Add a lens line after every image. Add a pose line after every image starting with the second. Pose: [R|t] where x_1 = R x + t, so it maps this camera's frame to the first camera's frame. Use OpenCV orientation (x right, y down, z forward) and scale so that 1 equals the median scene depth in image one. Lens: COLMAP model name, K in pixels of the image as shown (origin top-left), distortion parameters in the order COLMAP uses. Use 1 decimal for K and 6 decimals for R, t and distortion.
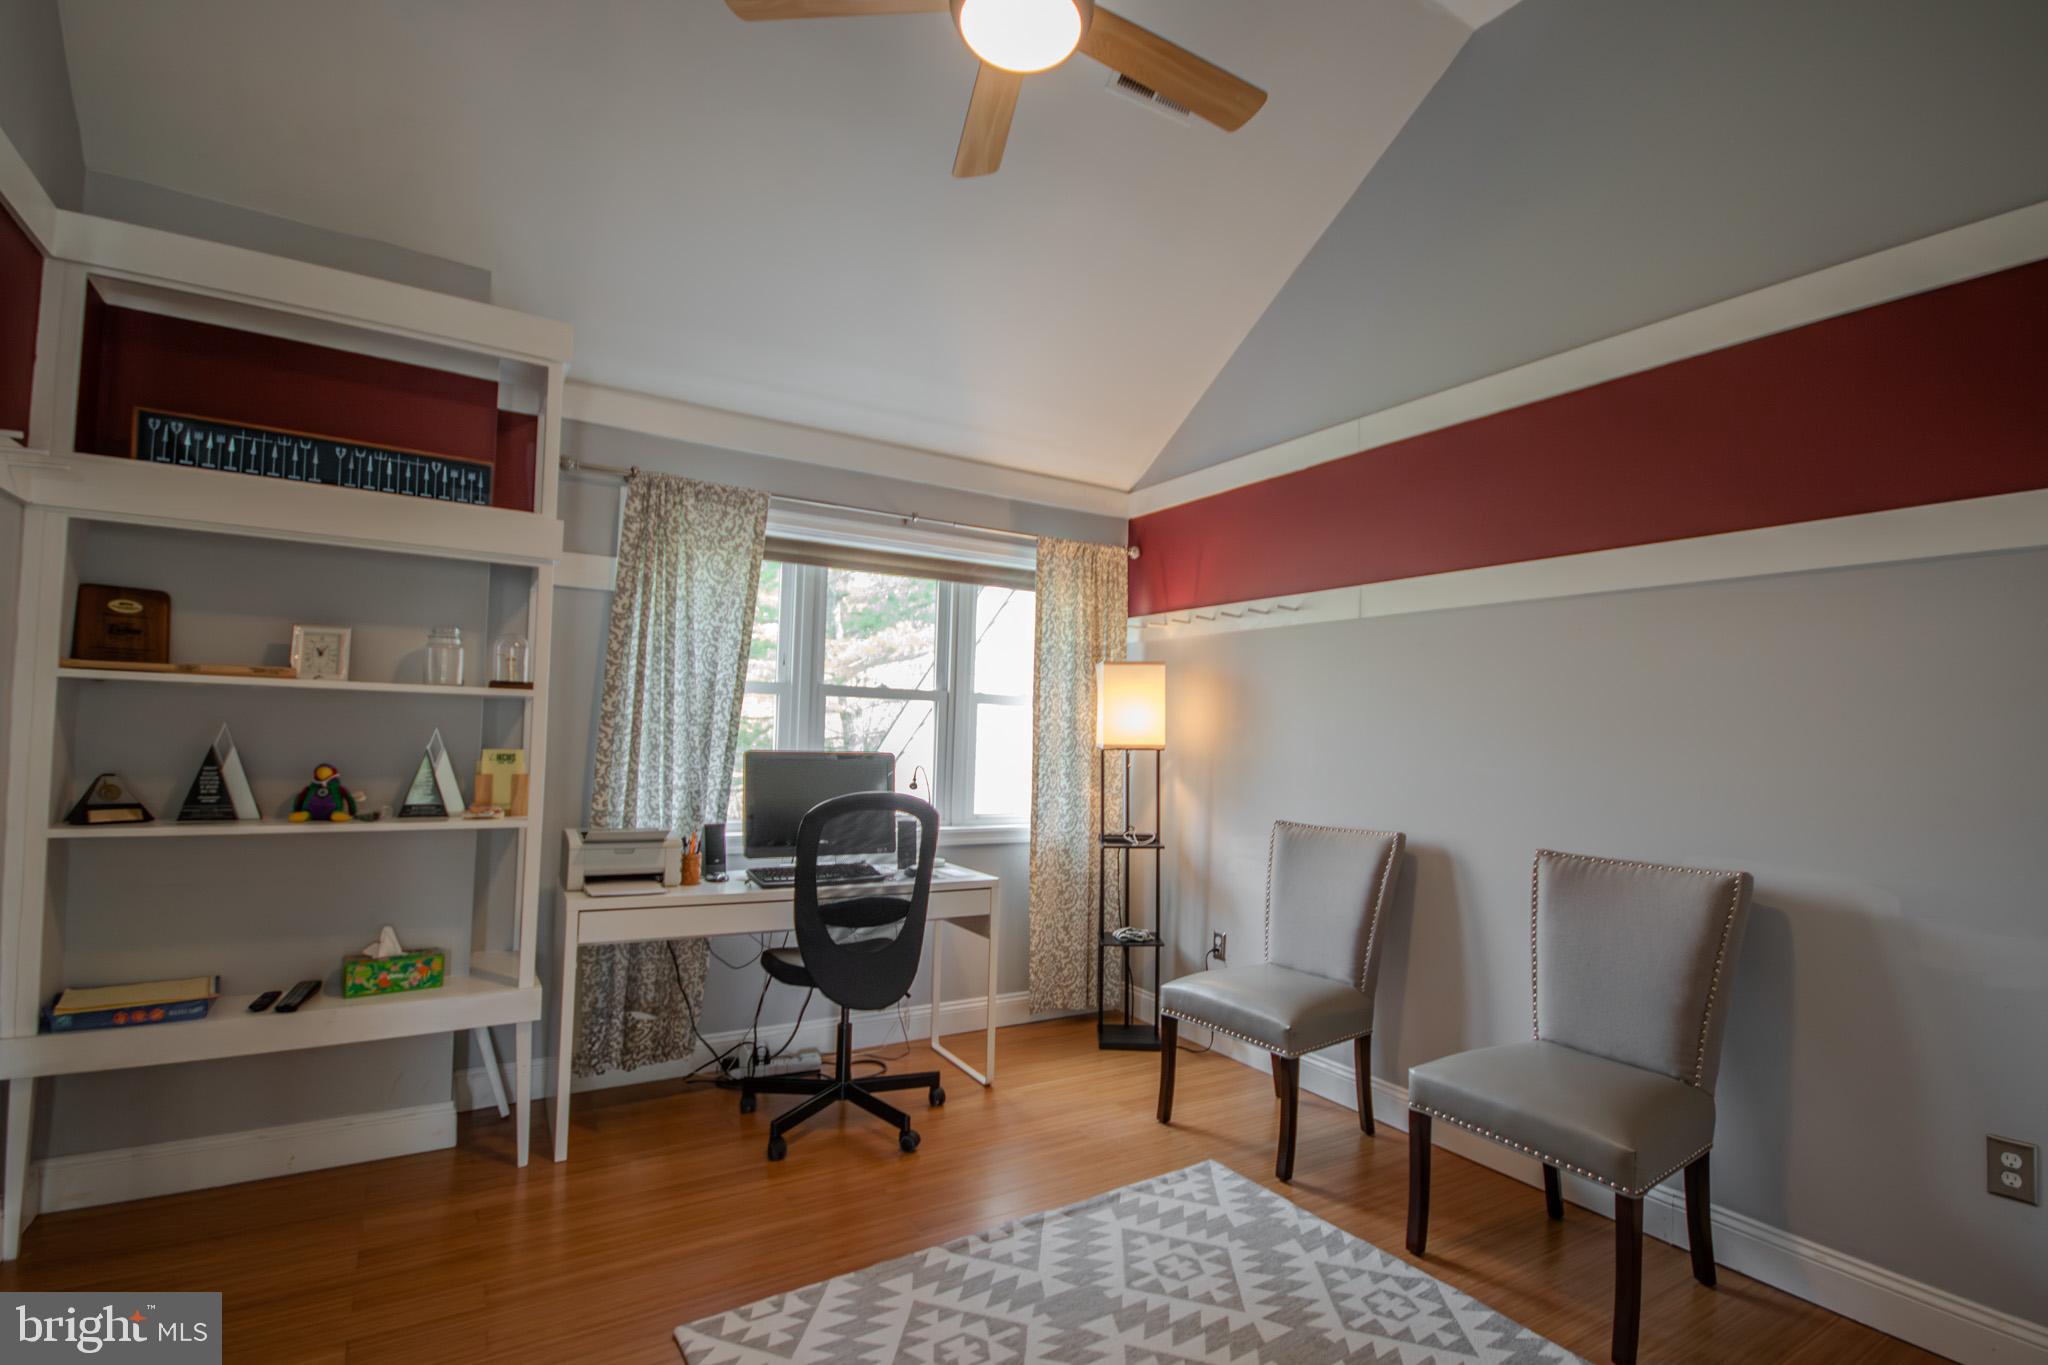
lens RADIAL K [[936.8, 0, 1019.2], [0, 936.8, 723.3], [0, 0, 1]] dist [-0.046959, 0.000043]
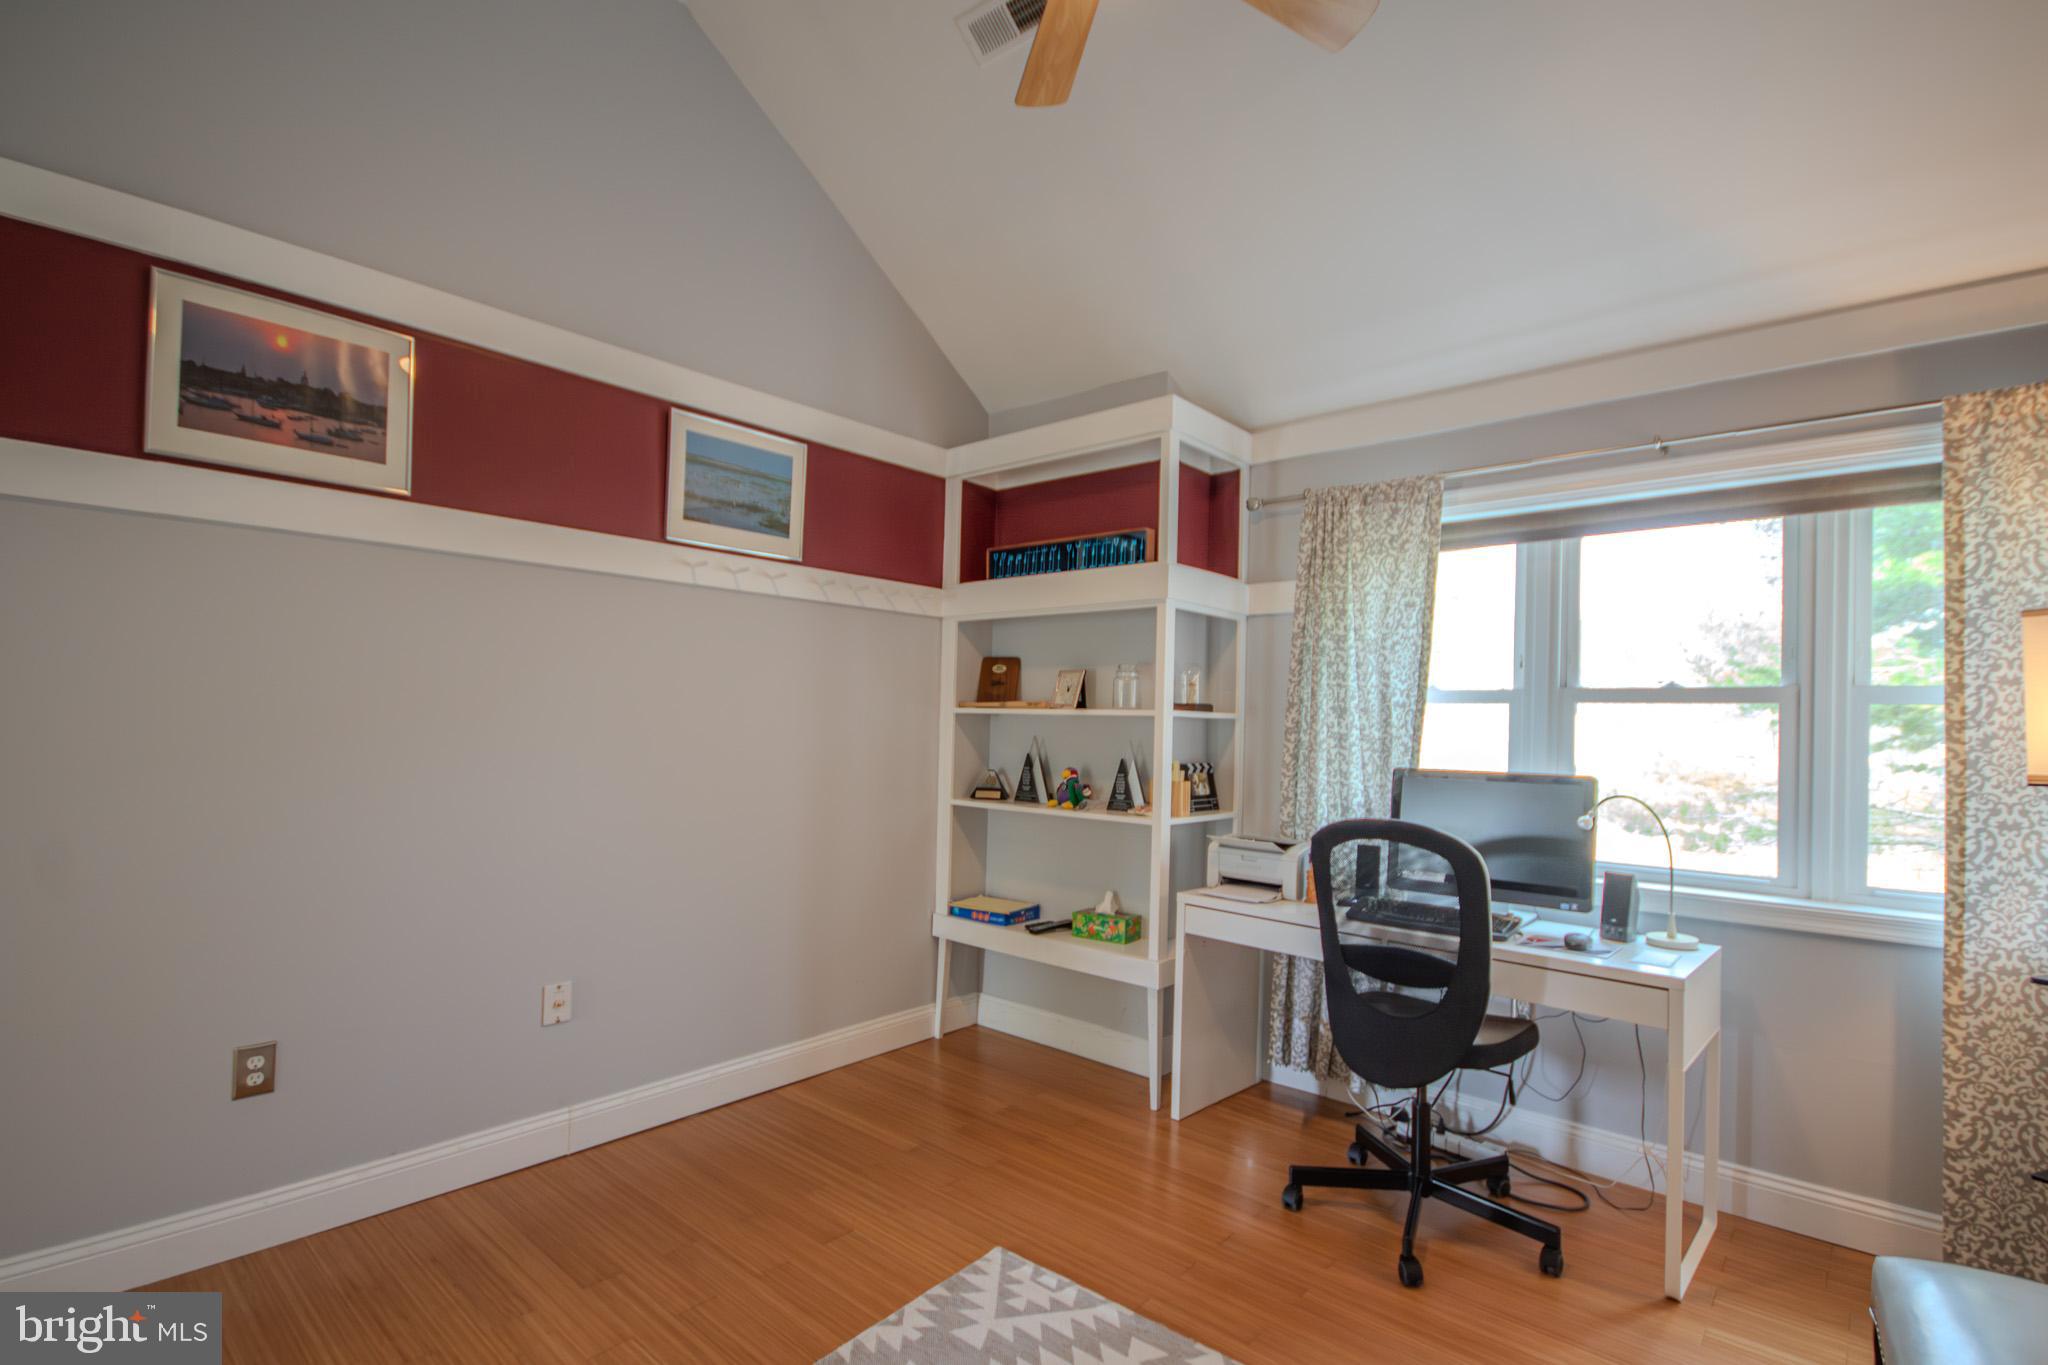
lens RADIAL K [[928.9, 0, 1024.2], [0, 928.9, 716.5], [0, 0, 1]] dist [-0.025513, -0.000163]
pose [[0.282053, -0.029094, -0.958958, 0.498545], [-0.000624, 0.999534, -0.030508, 0.007426], [0.959399, 0.009203, 0.281903, 0.430501]]
